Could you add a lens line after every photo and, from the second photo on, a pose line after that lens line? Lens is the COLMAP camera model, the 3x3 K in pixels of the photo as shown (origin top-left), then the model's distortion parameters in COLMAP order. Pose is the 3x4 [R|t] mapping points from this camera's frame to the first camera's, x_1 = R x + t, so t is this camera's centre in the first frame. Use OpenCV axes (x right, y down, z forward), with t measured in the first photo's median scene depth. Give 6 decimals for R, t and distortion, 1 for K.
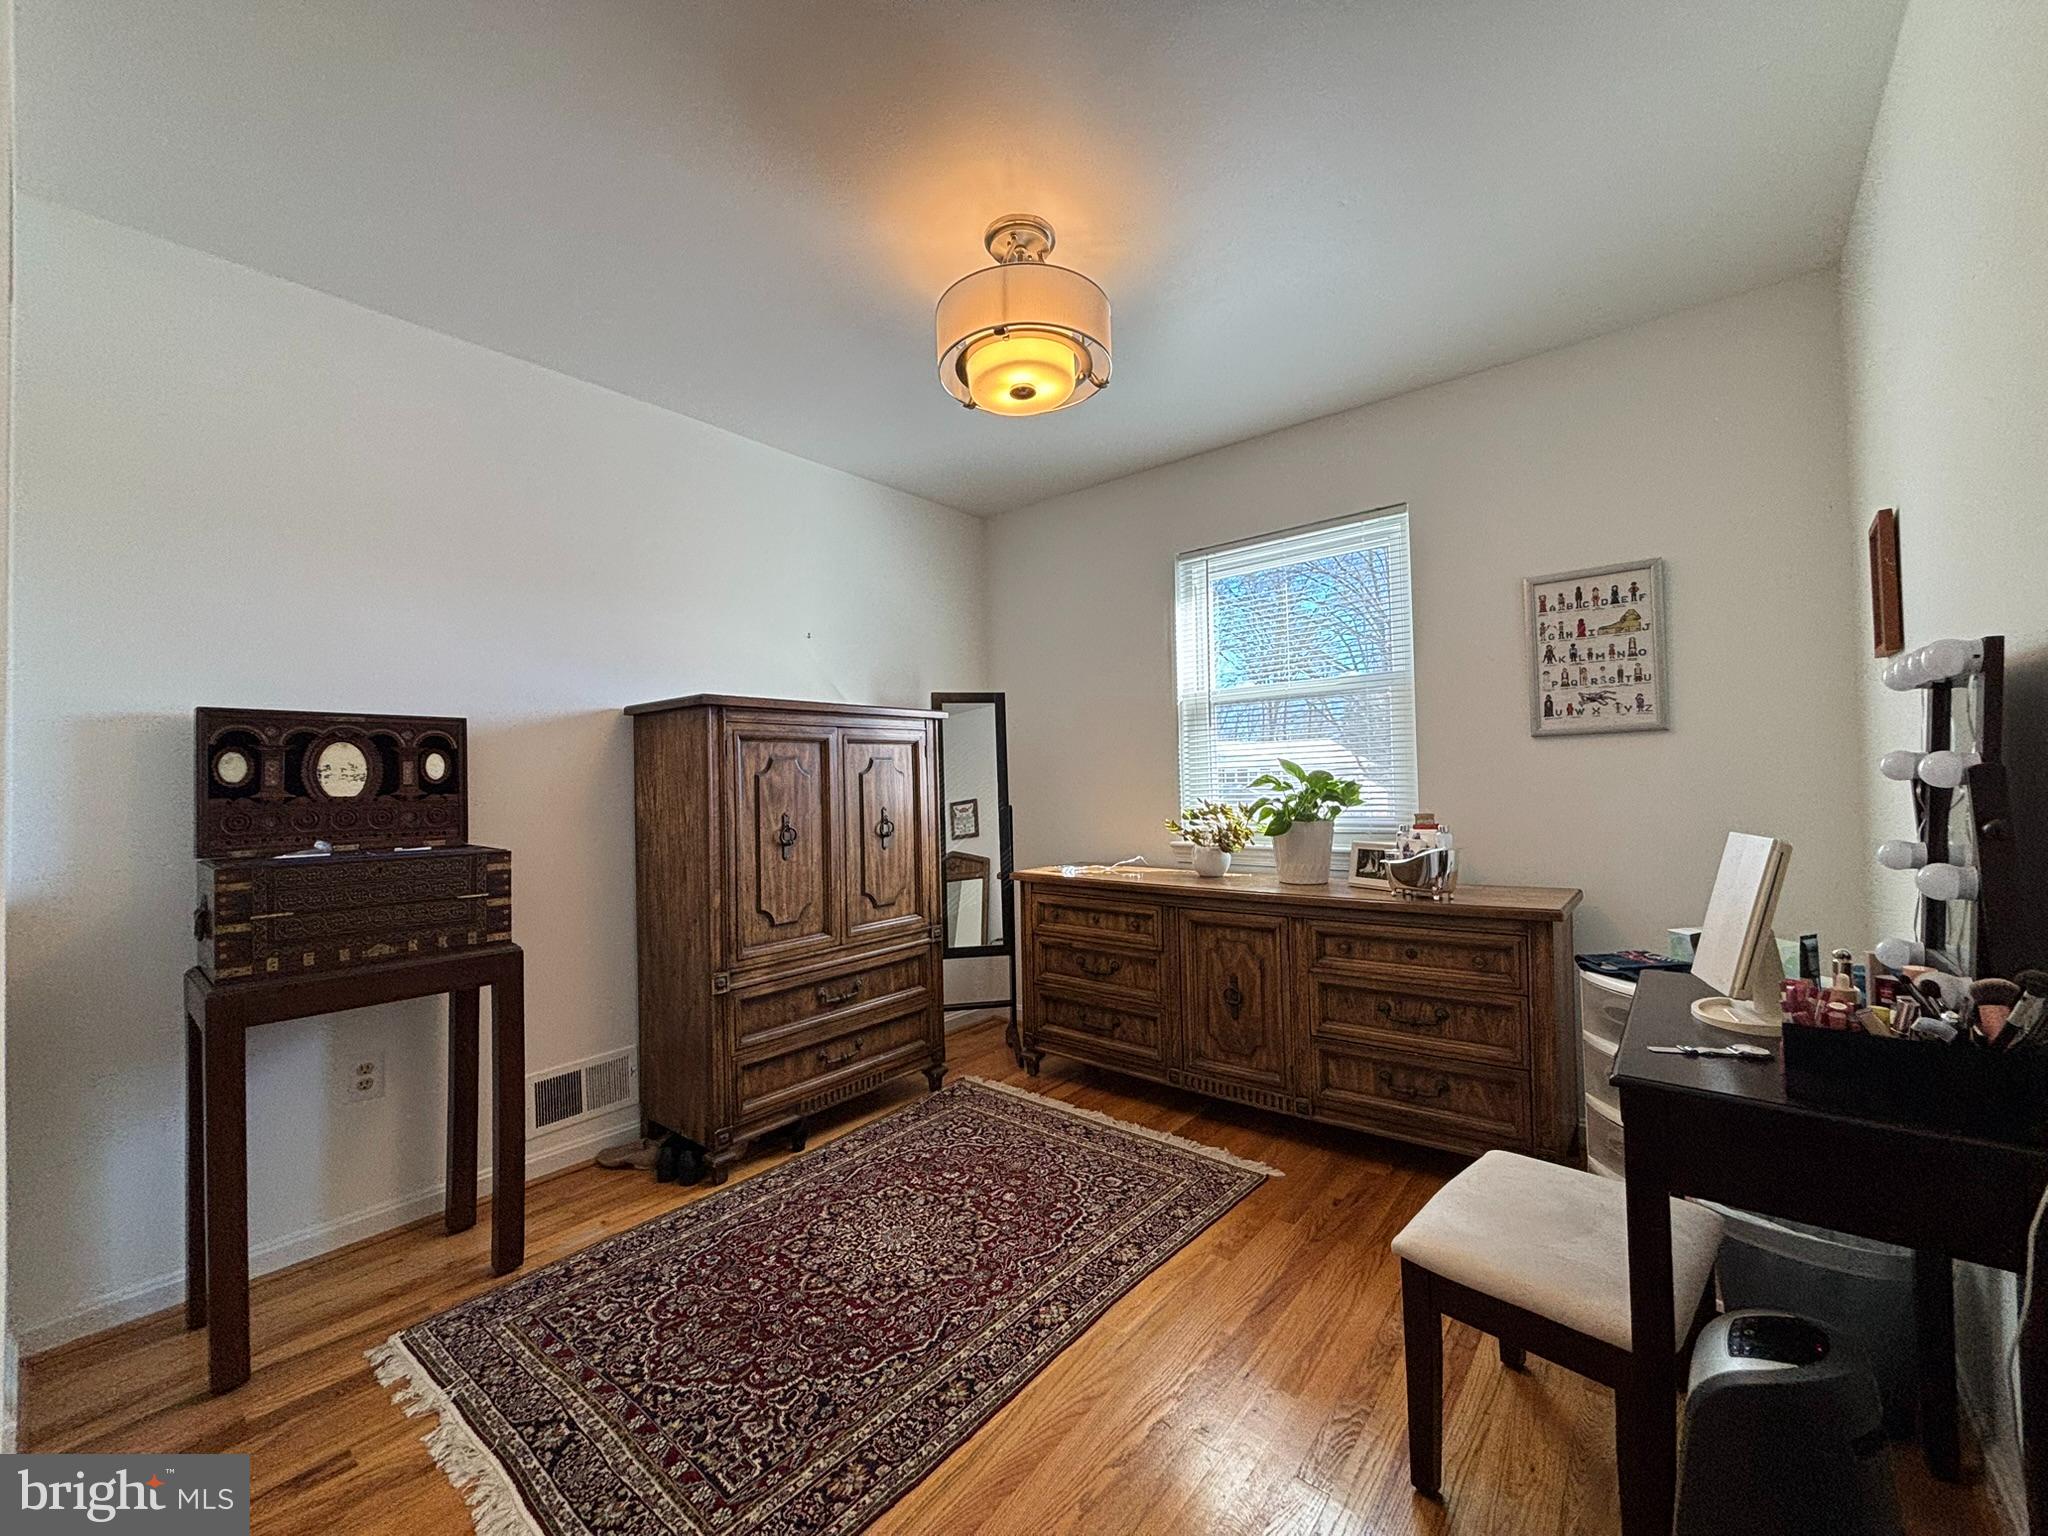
lens RADIAL K [[822.5, 0, 1024.0], [0, 822.5, 768.0], [0, 0, 1]] dist [-0.000648, -0.010512]
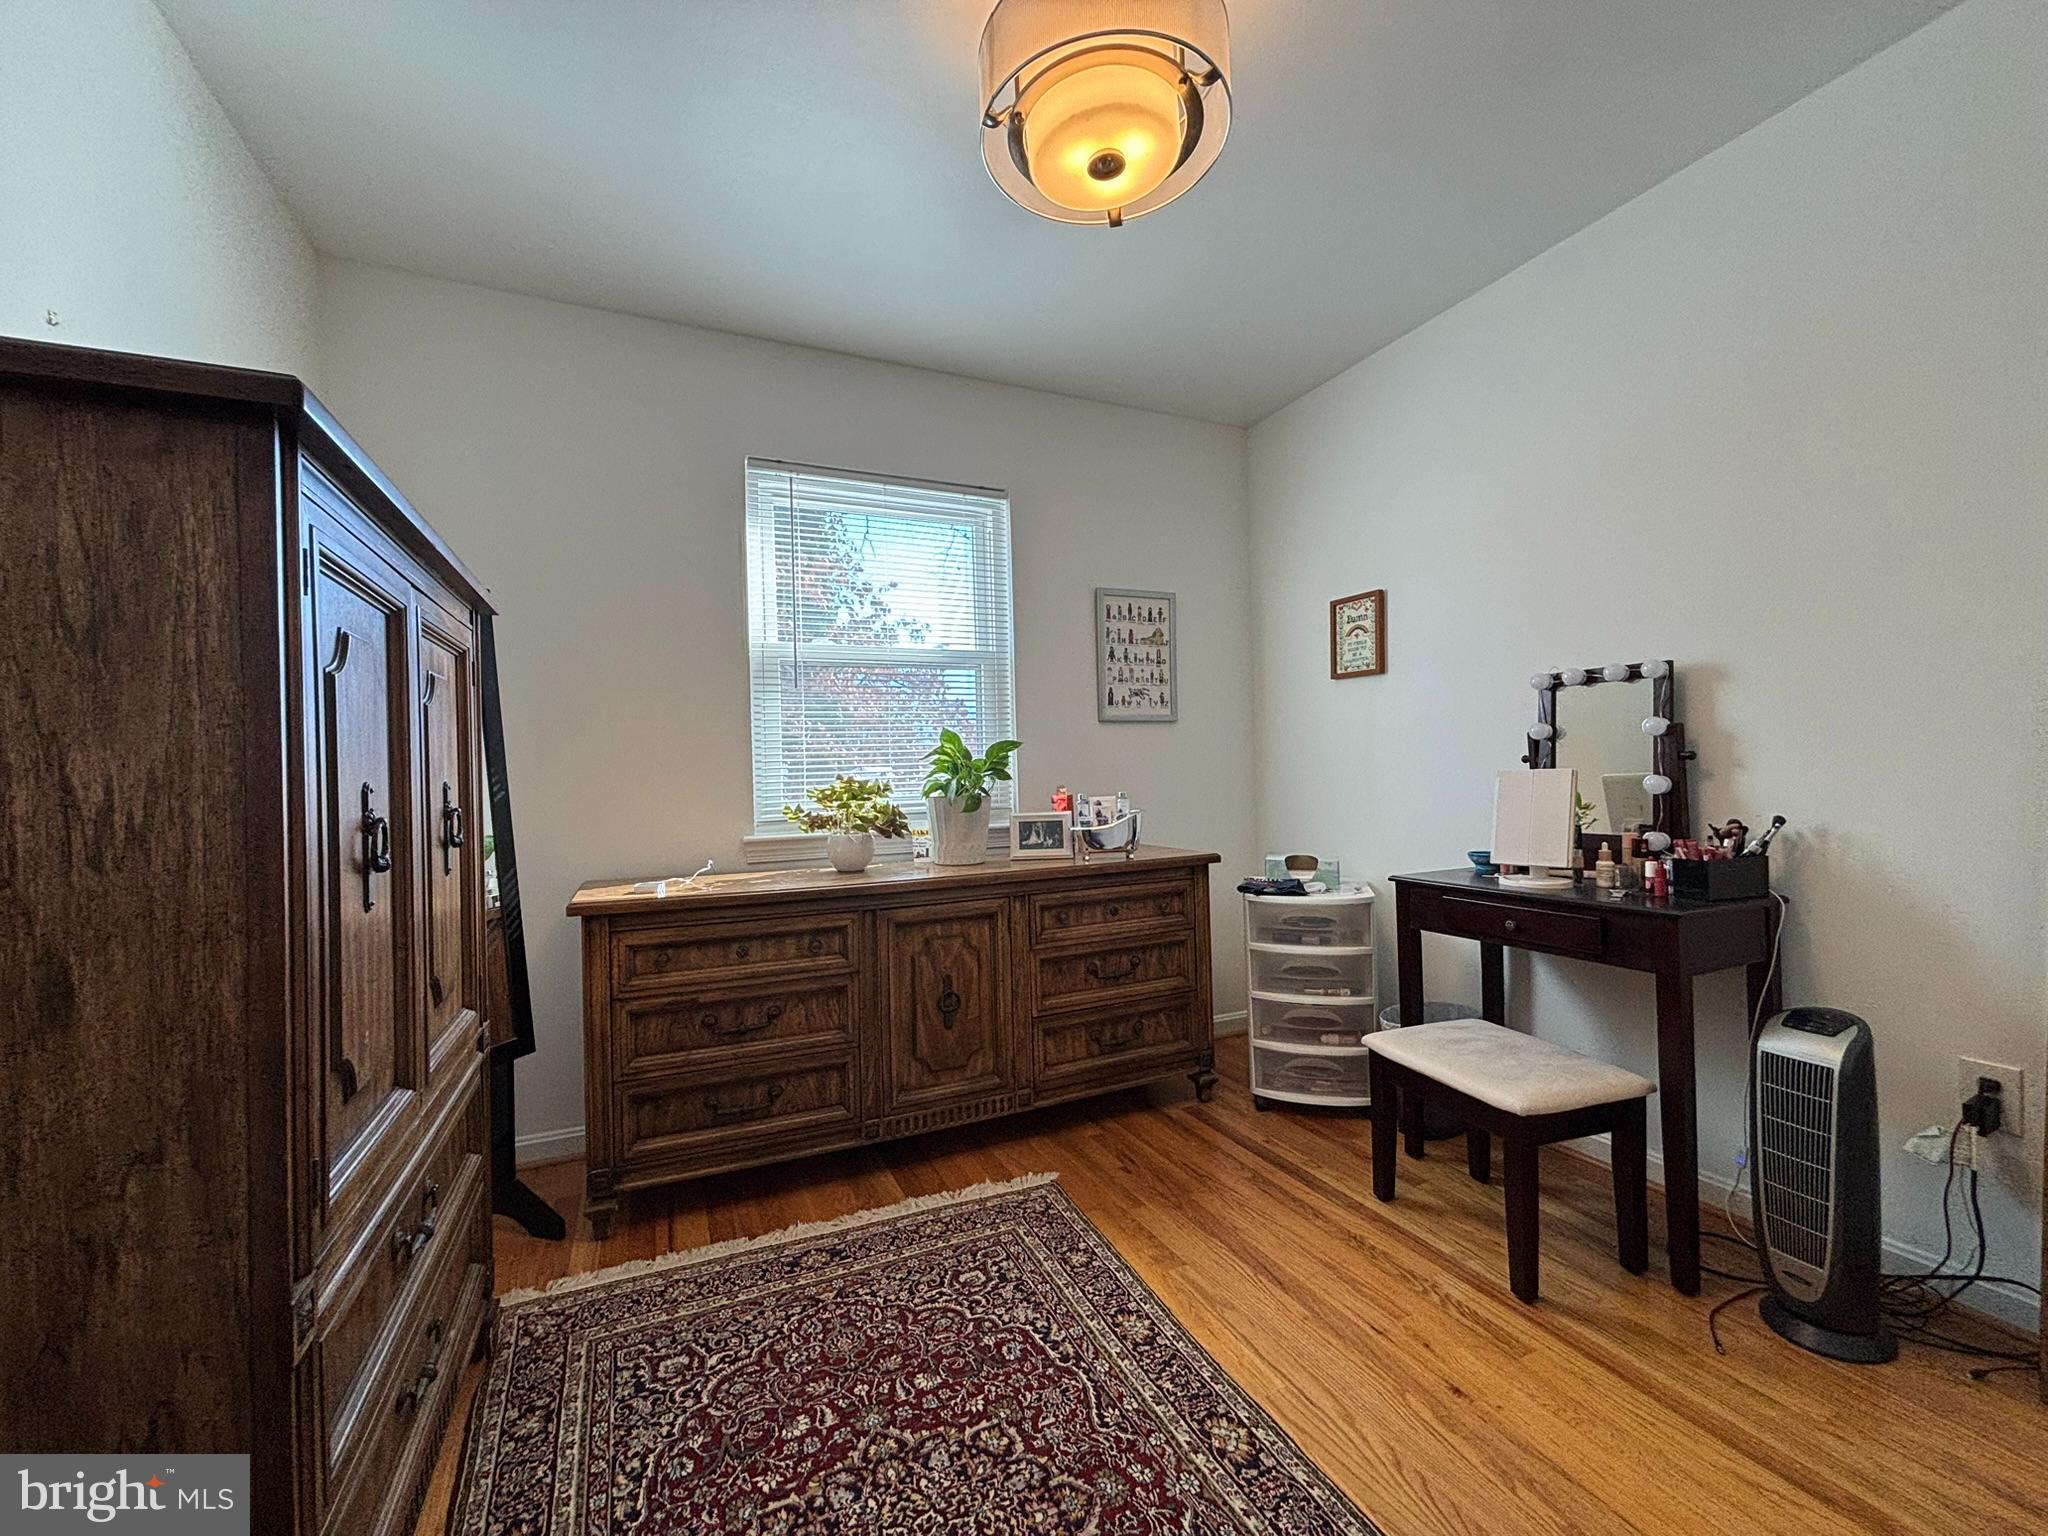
lens RADIAL K [[821.5, 0, 1026.3], [0, 821.5, 766.4], [0, 0, 1]] dist [0.019765, -0.009779]
pose [[0.450471, 0.021061, 0.892543, -0.504462], [0.002532, 0.999688, -0.024867, 0.058081], [-0.892788, 0.013462, 0.450277, 0.573138]]
